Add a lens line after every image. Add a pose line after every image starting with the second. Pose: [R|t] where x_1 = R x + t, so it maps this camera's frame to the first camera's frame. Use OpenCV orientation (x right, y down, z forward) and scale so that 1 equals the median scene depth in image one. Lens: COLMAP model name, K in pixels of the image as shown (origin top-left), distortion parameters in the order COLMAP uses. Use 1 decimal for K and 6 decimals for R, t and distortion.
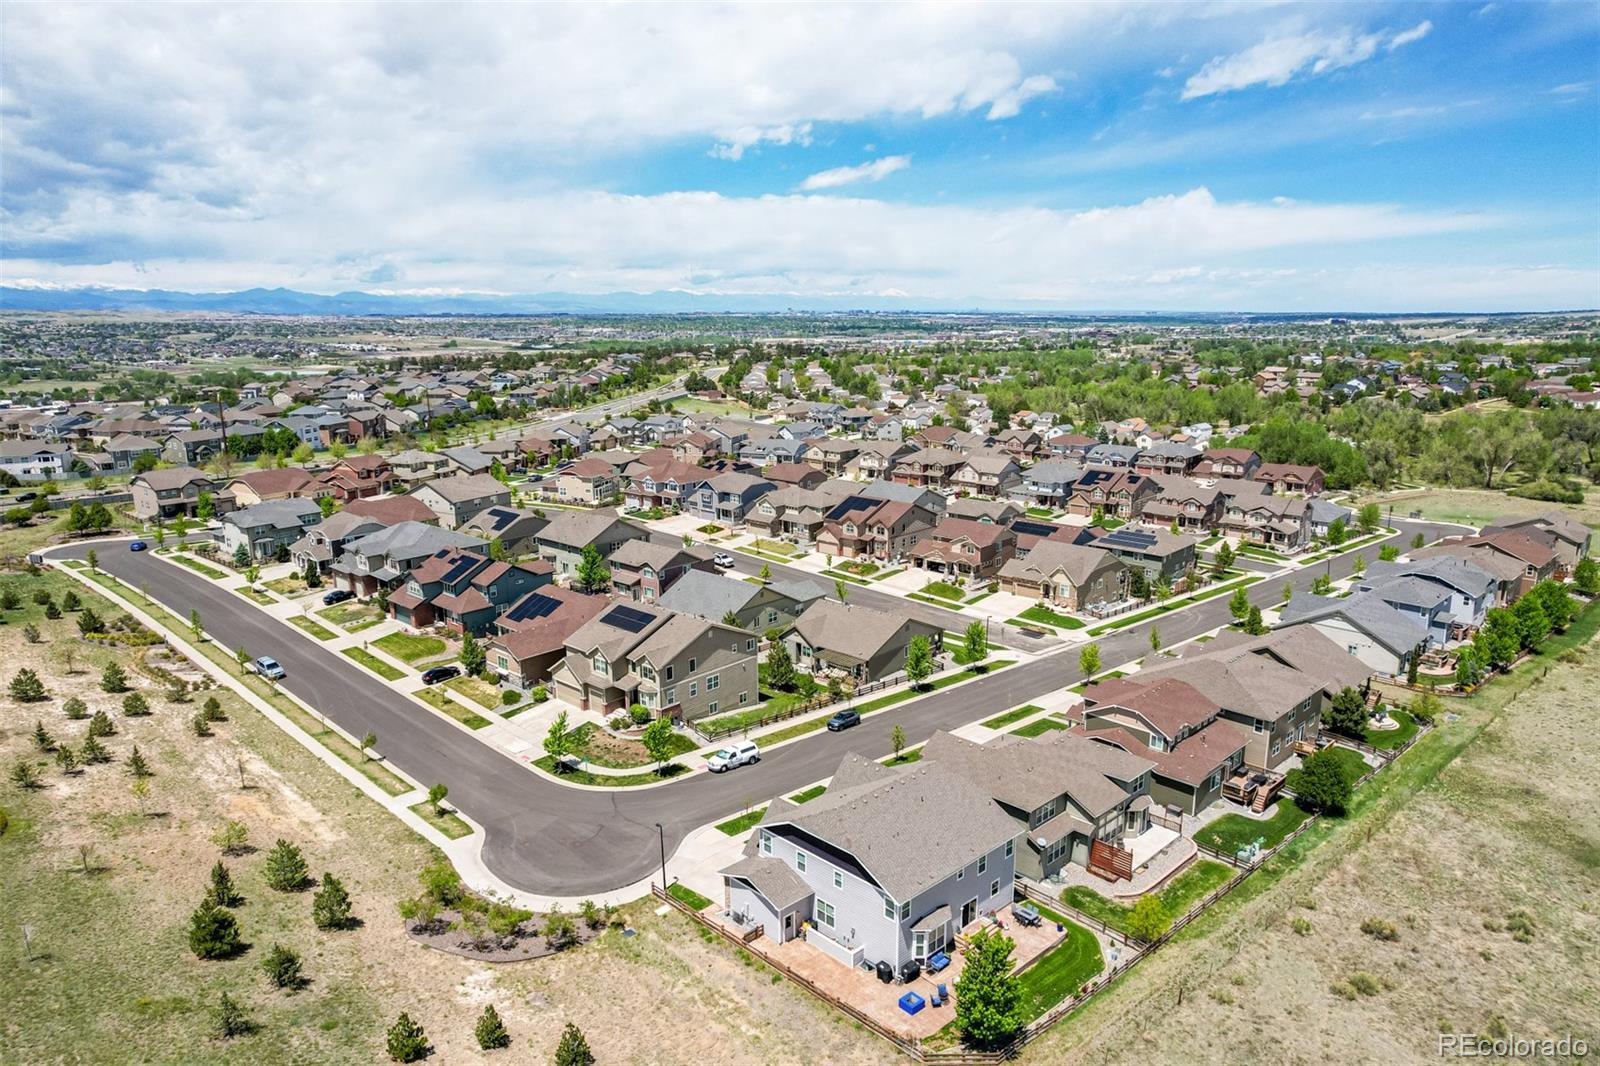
lens RADIAL K [[1045.5, 0, 800.0], [0, 1045.5, 533.0], [0, 0, 1]] dist [-0.051923, 0.000477]
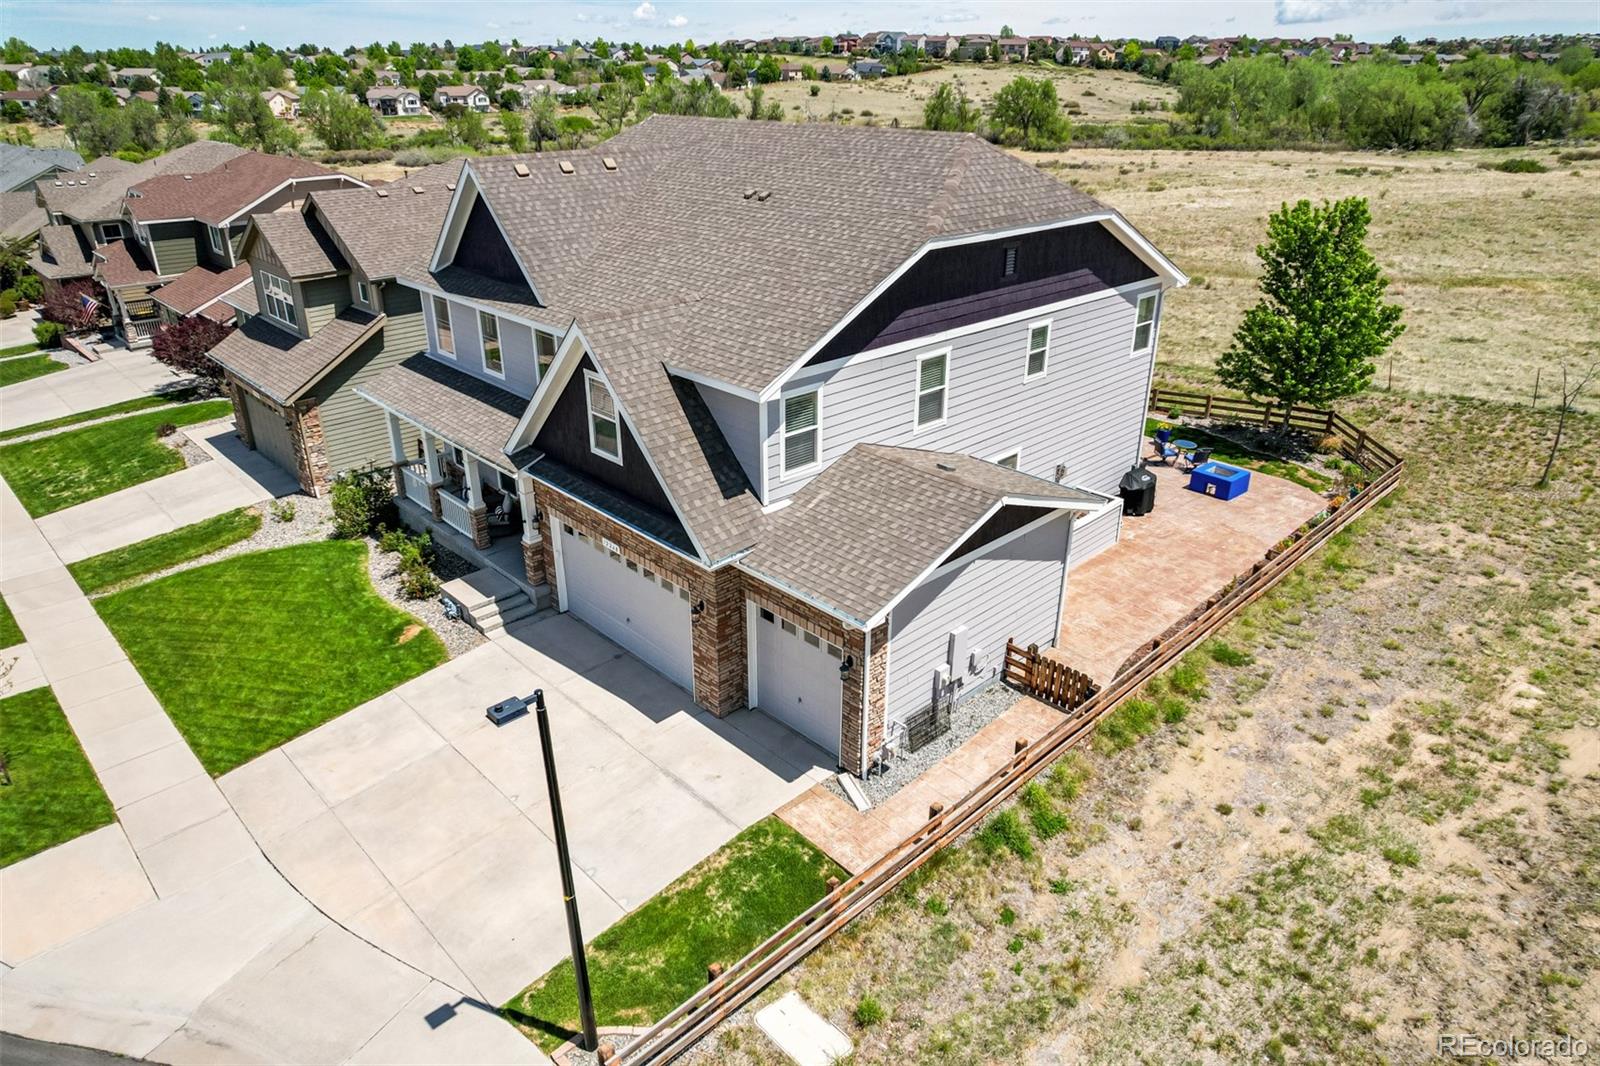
lens RADIAL K [[1023.5, 0, 801.6], [0, 1023.5, 530.1], [0, 0, 1]] dist [-0.080496, 0.074075]
pose [[-0.004340, -0.413339, 0.910567, -0.267030], [0.210035, 0.889887, 0.404953, 0.234746], [-0.977684, 0.193009, 0.082953, 1.032568]]
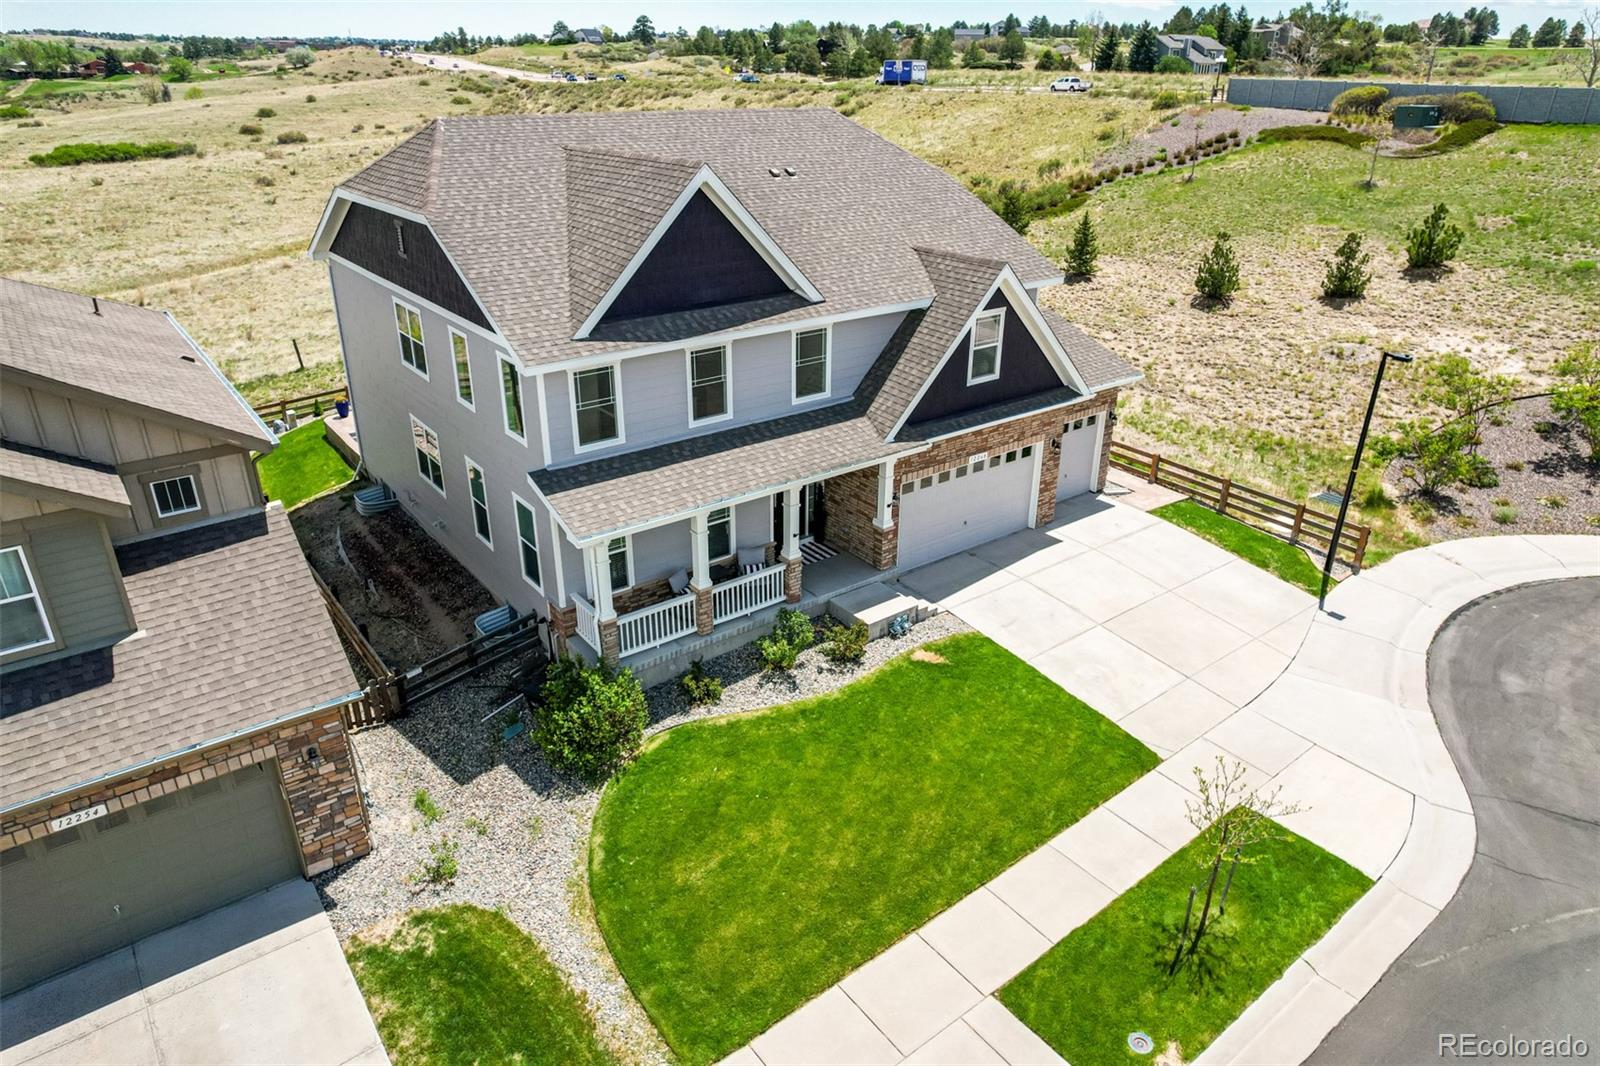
lens RADIAL K [[1017.1, 0, 802.5], [0, 1017.1, 546.9], [0, 0, 1]] dist [-0.068922, 0.058853]
pose [[-0.994312, -0.045969, 0.096073, 0.001419], [0.022658, 0.790109, 0.612548, 0.161965], [-0.104066, 0.611240, -0.784573, 1.380335]]
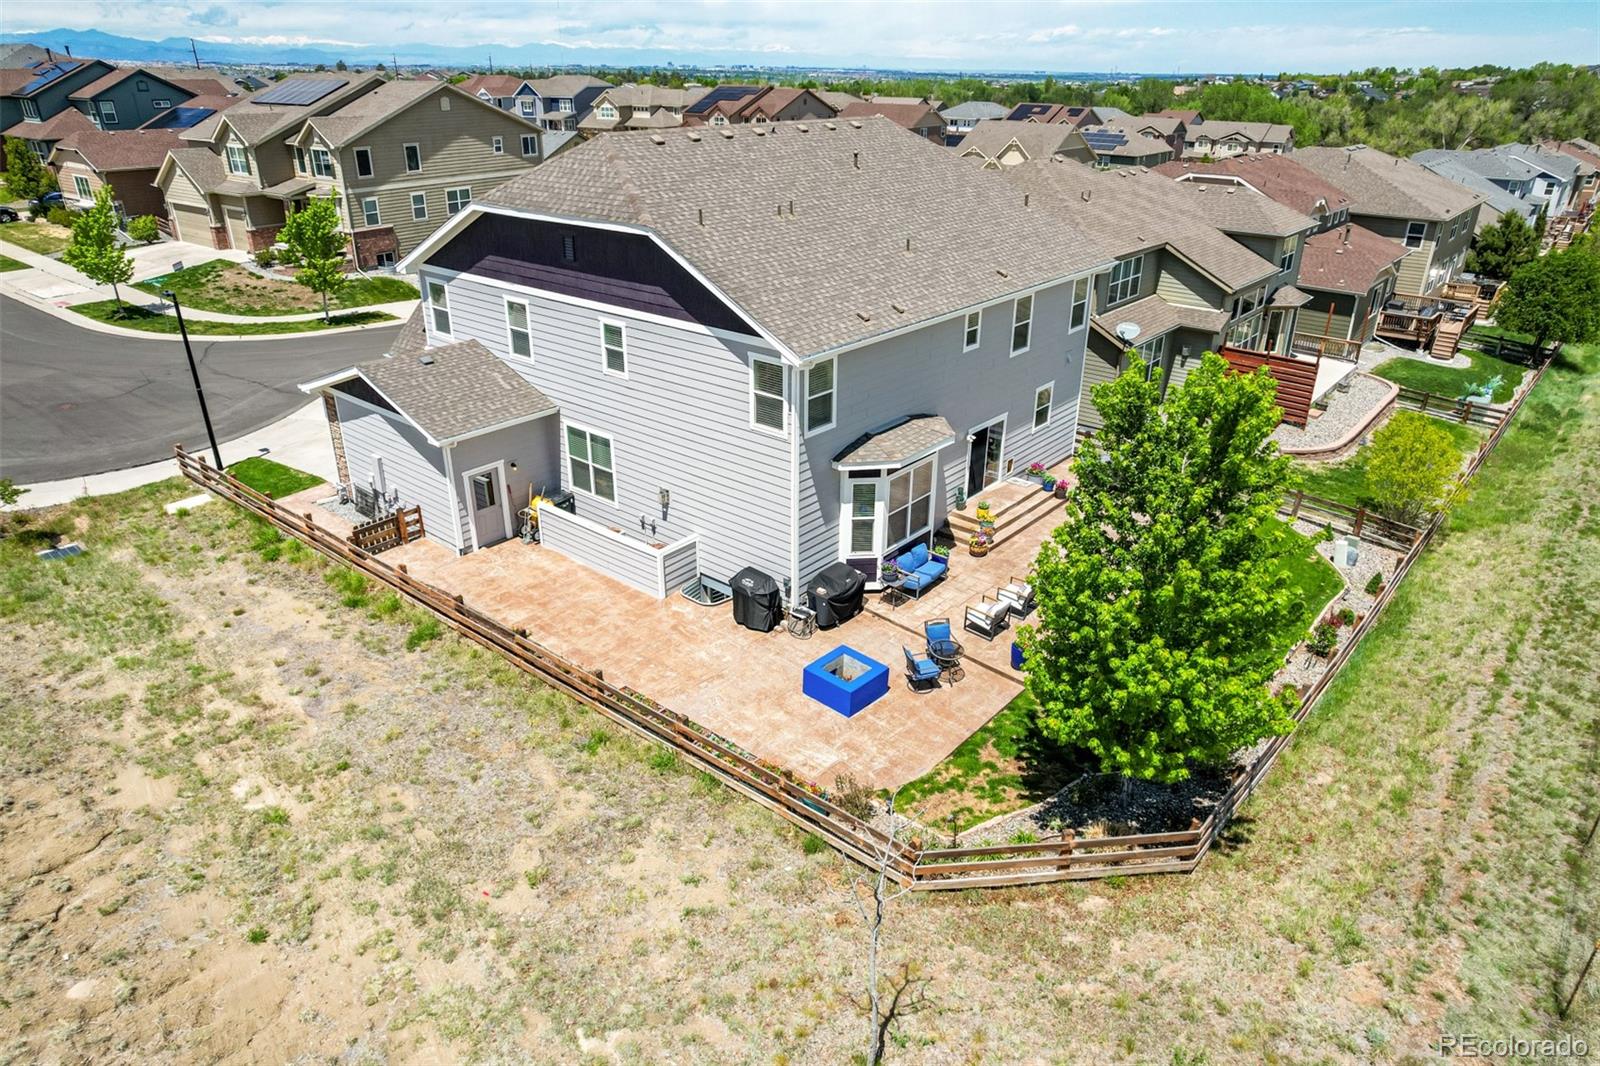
lens RADIAL K [[1023.5, 0, 801.6], [0, 1023.5, 530.1], [0, 0, 1]] dist [-0.080496, 0.074075]
pose [[0.994063, -0.033258, 0.103594, 0.059295], [0.009838, 0.975712, 0.218837, 0.312648], [-0.108356, -0.216518, 0.970247, 0.650249]]
